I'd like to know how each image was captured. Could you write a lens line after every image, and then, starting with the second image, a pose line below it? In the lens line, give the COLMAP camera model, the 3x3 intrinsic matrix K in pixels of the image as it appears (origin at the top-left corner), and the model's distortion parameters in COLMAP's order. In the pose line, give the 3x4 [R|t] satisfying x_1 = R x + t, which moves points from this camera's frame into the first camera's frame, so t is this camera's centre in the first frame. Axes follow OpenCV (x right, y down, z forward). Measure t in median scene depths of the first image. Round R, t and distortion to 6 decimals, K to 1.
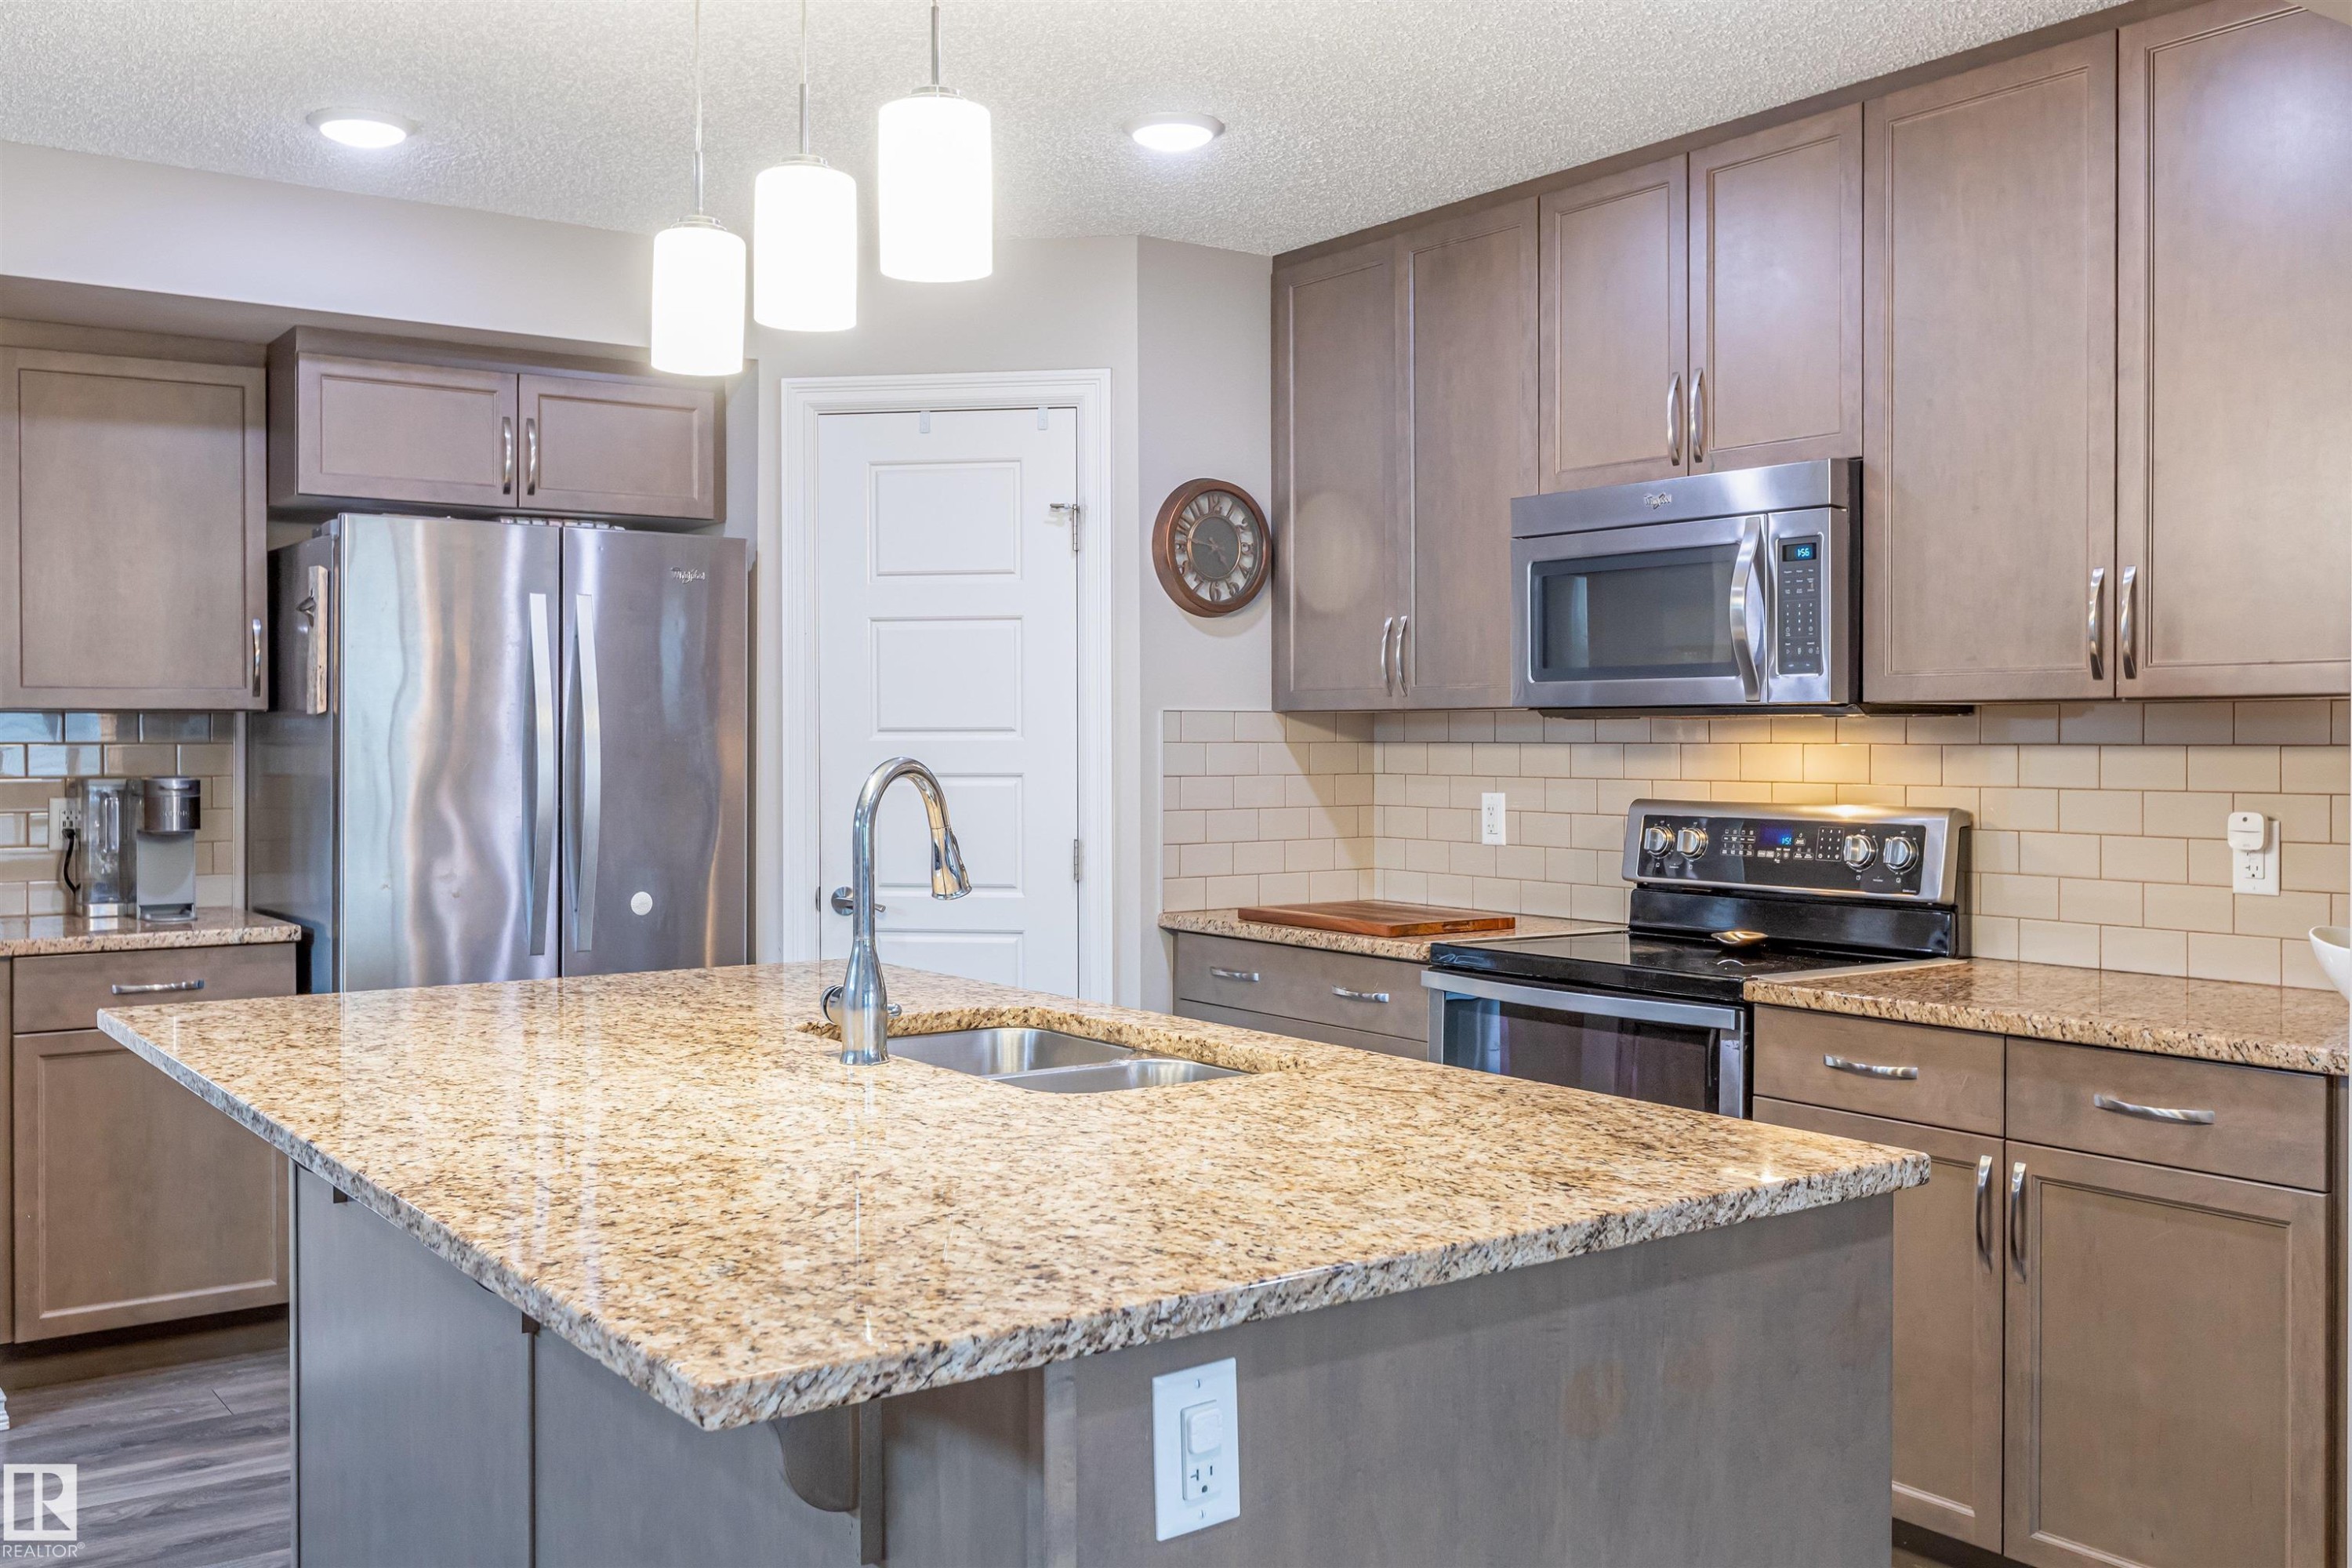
lens RADIAL K [[2121.6, 0, 1181.8], [0, 2121.6, 748.1], [0, 0, 1]] dist [-0.004942, -0.006278]
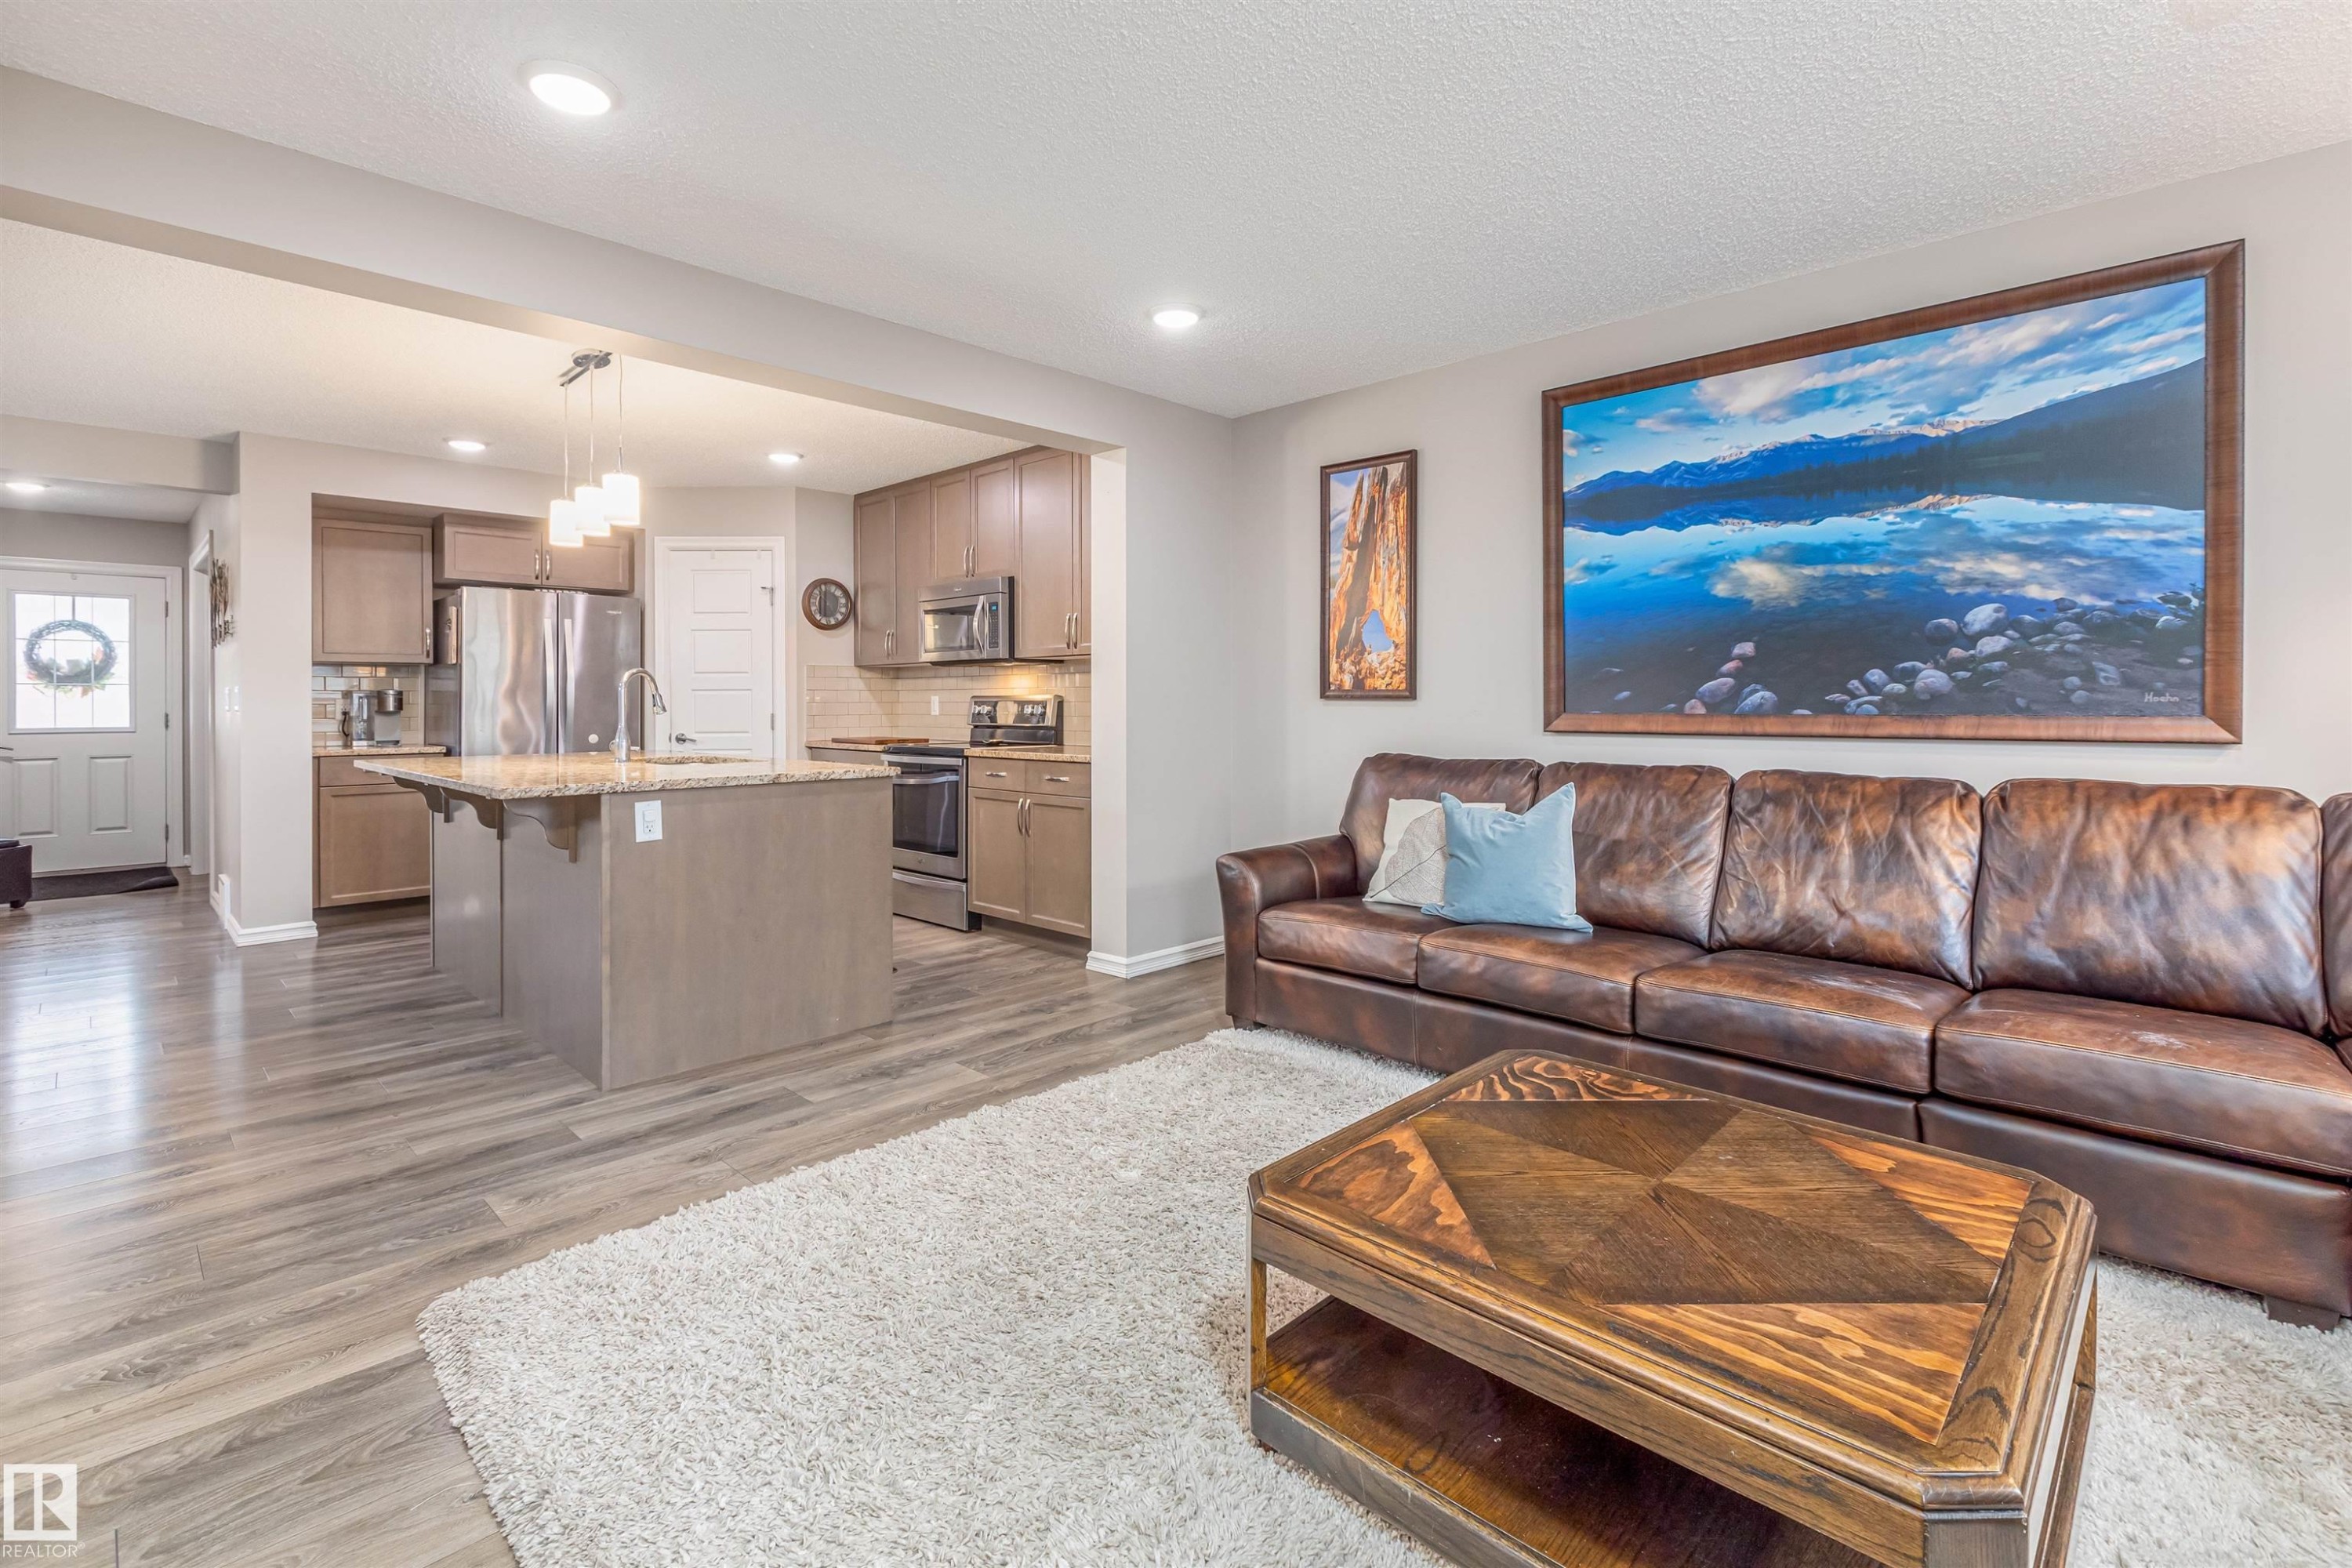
lens RADIAL K [[1059.7, 0, 1170.8], [0, 1059.7, 700.9], [0, 0, 1]] dist [-0.001388, -0.000067]
pose [[0.984574, -0.003110, 0.174940, 0.226122], [0.004046, 0.999979, -0.004994, 0.038899], [-0.174921, 0.005625, 0.984566, -0.419687]]
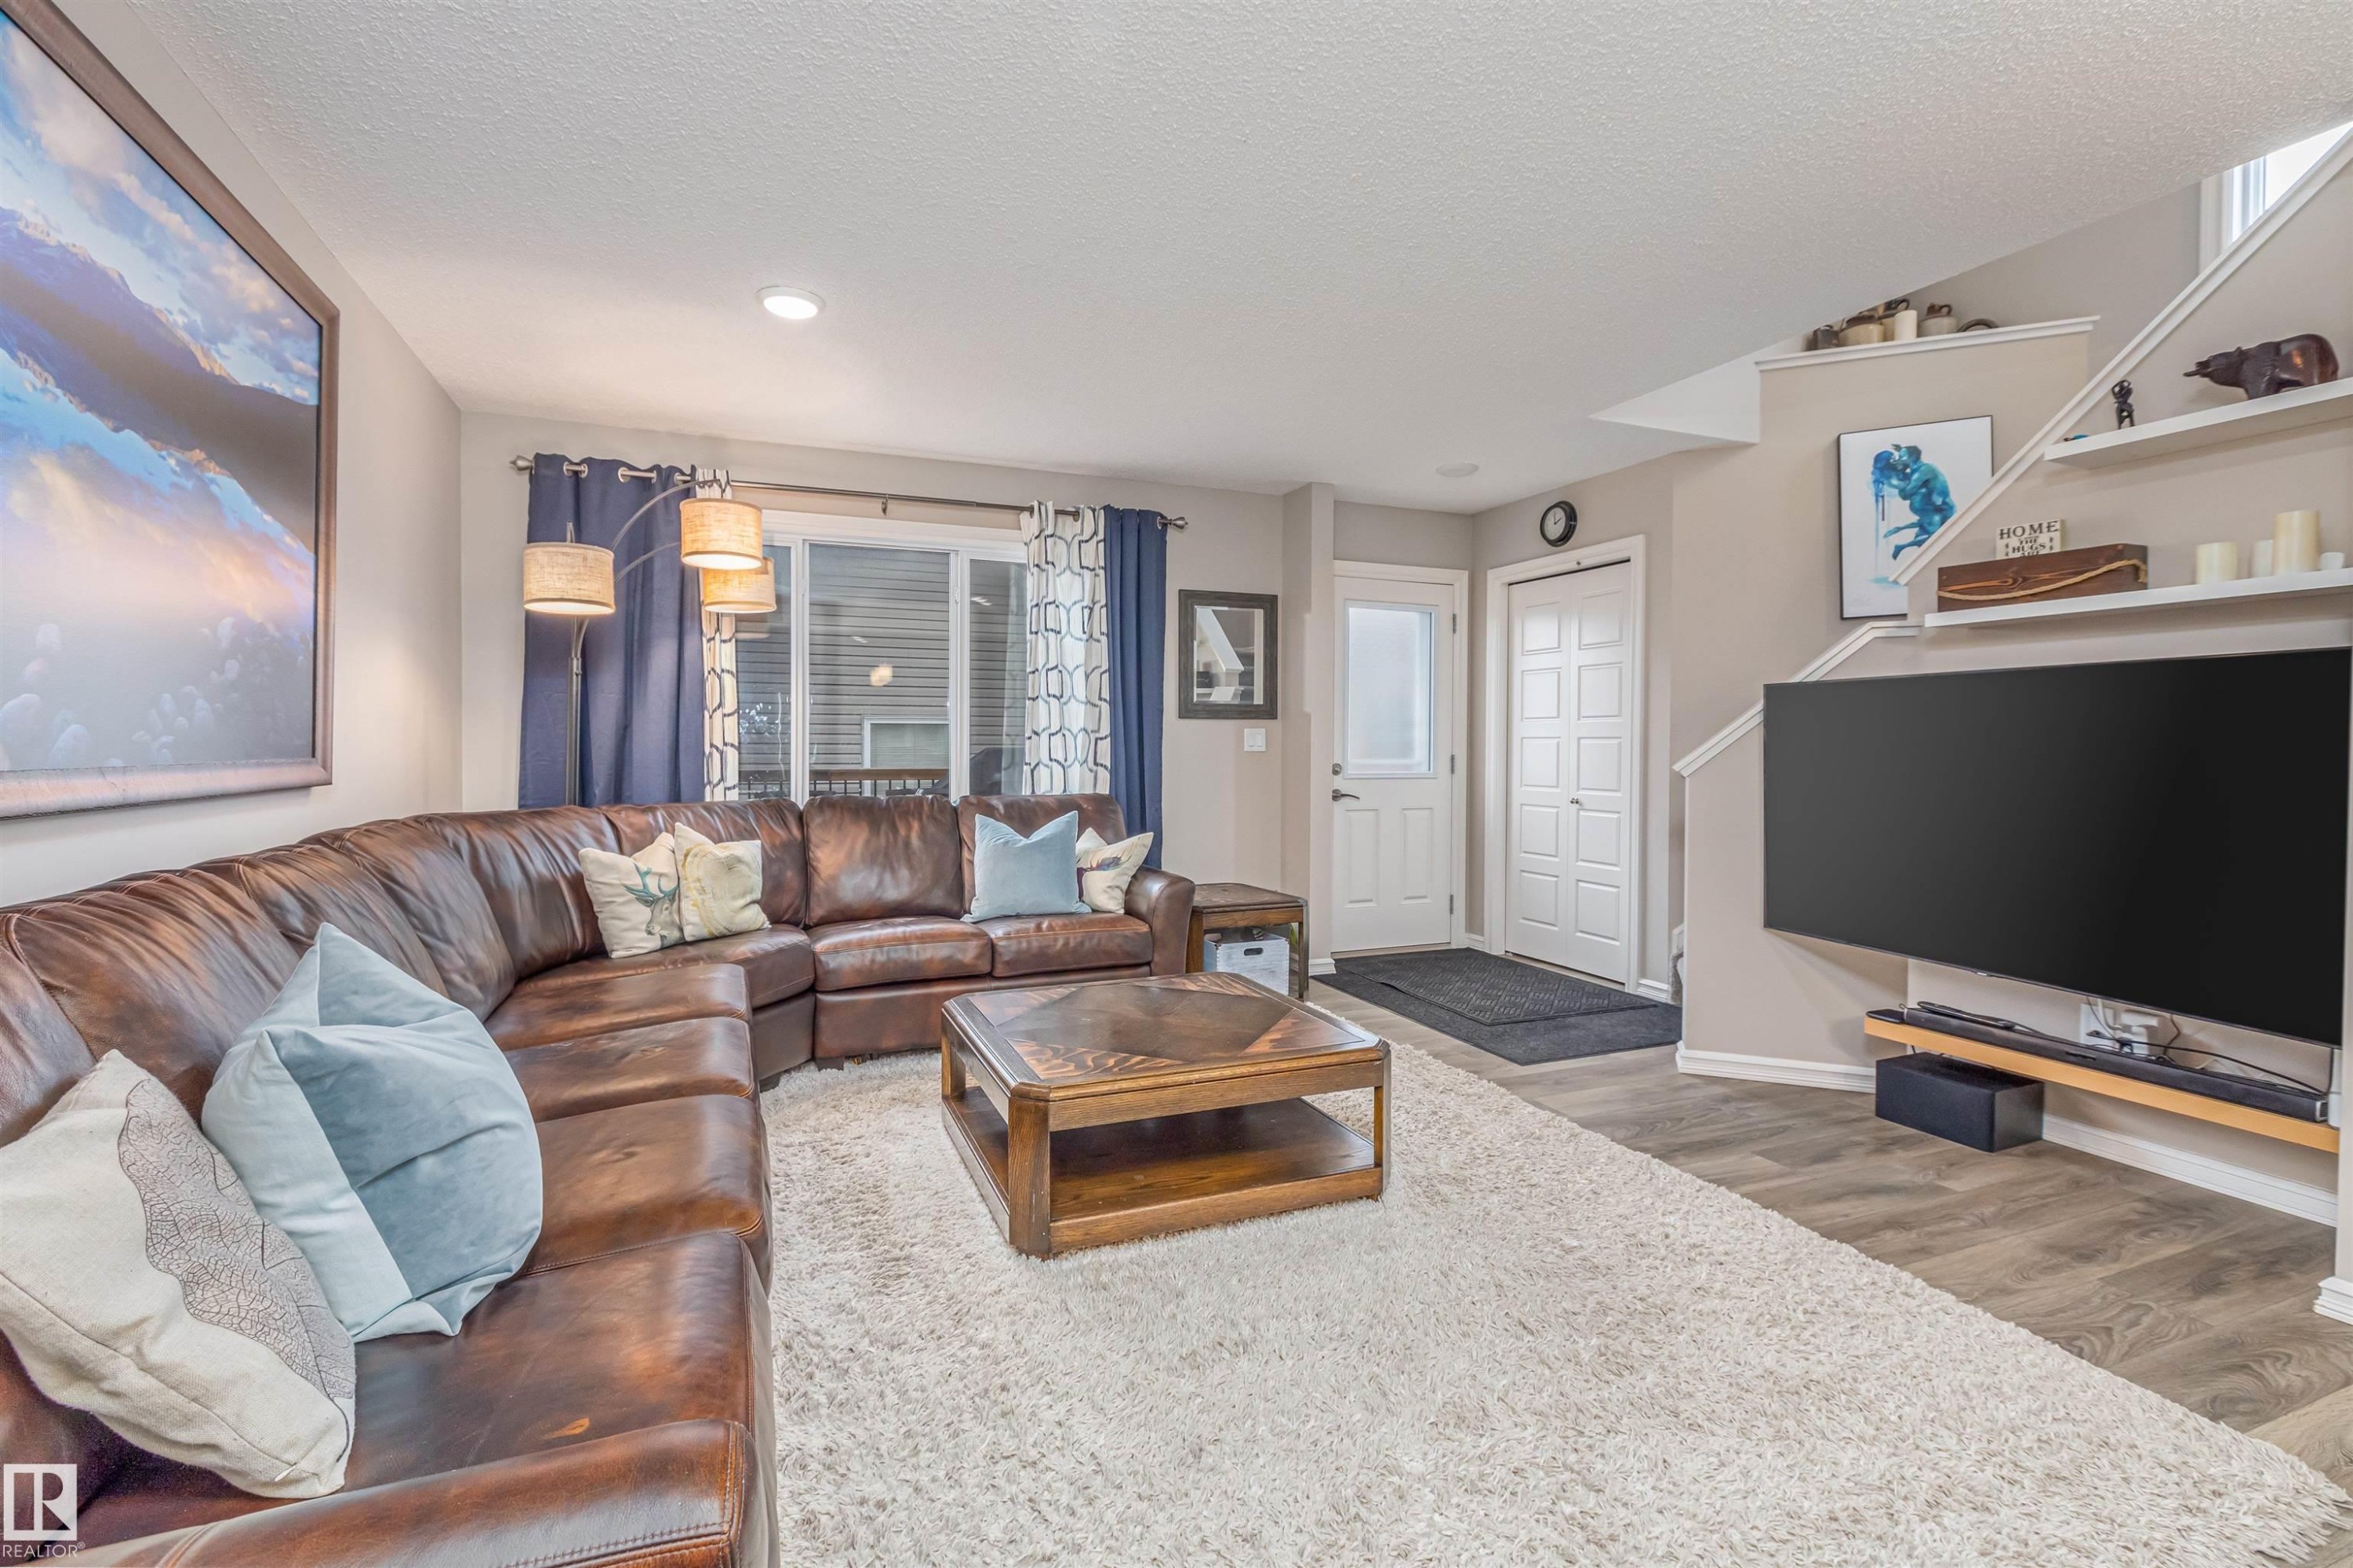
lens RADIAL K [[1027.2, 0, 1184.4], [0, 1027.2, 764.1], [0, 0, 1]] dist [-0.001750, -0.000233]
pose [[-0.976573, -0.009534, 0.214974, 0.302071], [-0.004598, 0.999715, 0.023446, 0.034573], [-0.215136, 0.021908, -0.976338, 0.517906]]
